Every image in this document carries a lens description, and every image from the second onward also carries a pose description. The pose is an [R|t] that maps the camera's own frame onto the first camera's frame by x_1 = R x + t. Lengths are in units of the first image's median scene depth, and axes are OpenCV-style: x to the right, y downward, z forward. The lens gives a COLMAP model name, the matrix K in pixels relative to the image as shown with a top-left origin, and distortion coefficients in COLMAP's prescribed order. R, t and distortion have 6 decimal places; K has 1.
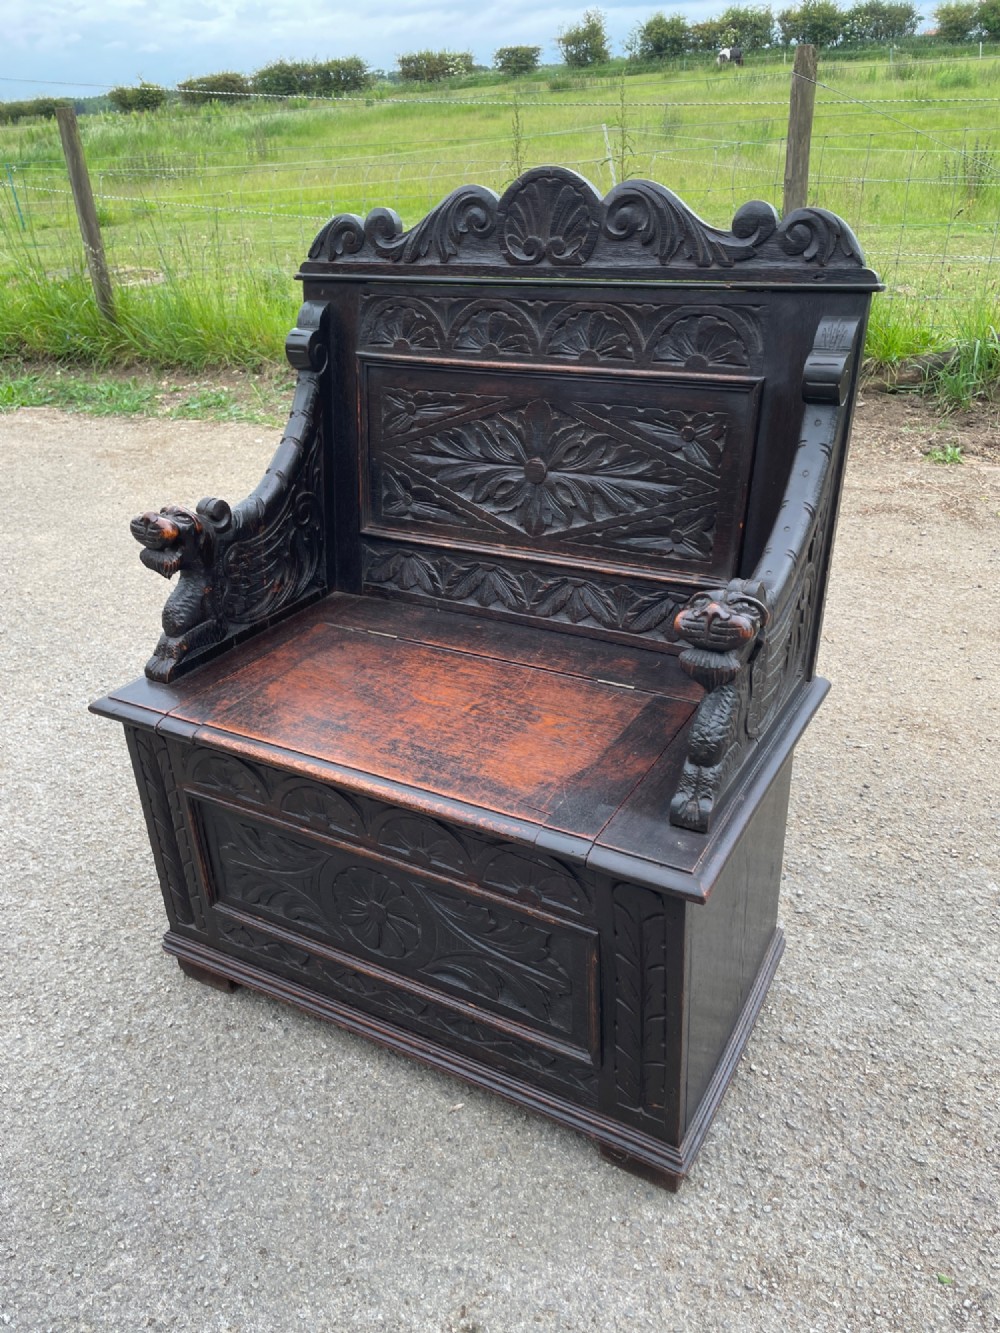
lens RADIAL K [[996.6, 0, 500.0], [0, 996.6, 666.5], [0, 0, 1]] dist [0.096798, -0.116547]
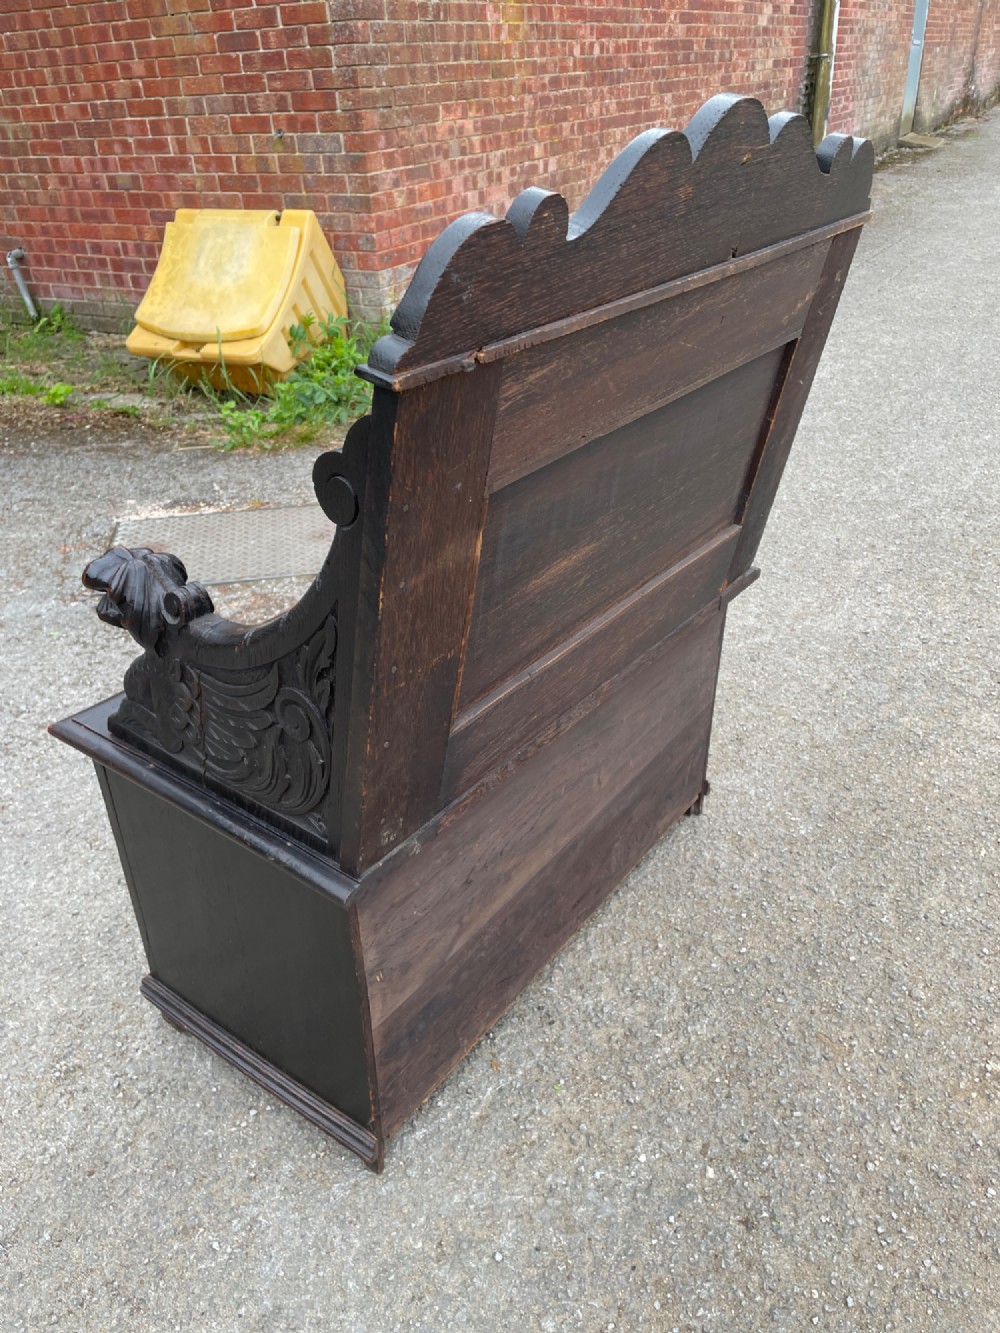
lens RADIAL K [[999.2, 0, 496.3], [0, 999.2, 674.1], [0, 0, 1]] dist [0.094160, -0.115616]
pose [[-0.118958, 0.560633, -0.819476, 0.756215], [-0.447046, 0.706705, 0.548377, -0.494015], [0.886566, 0.431577, 0.166560, 0.865324]]
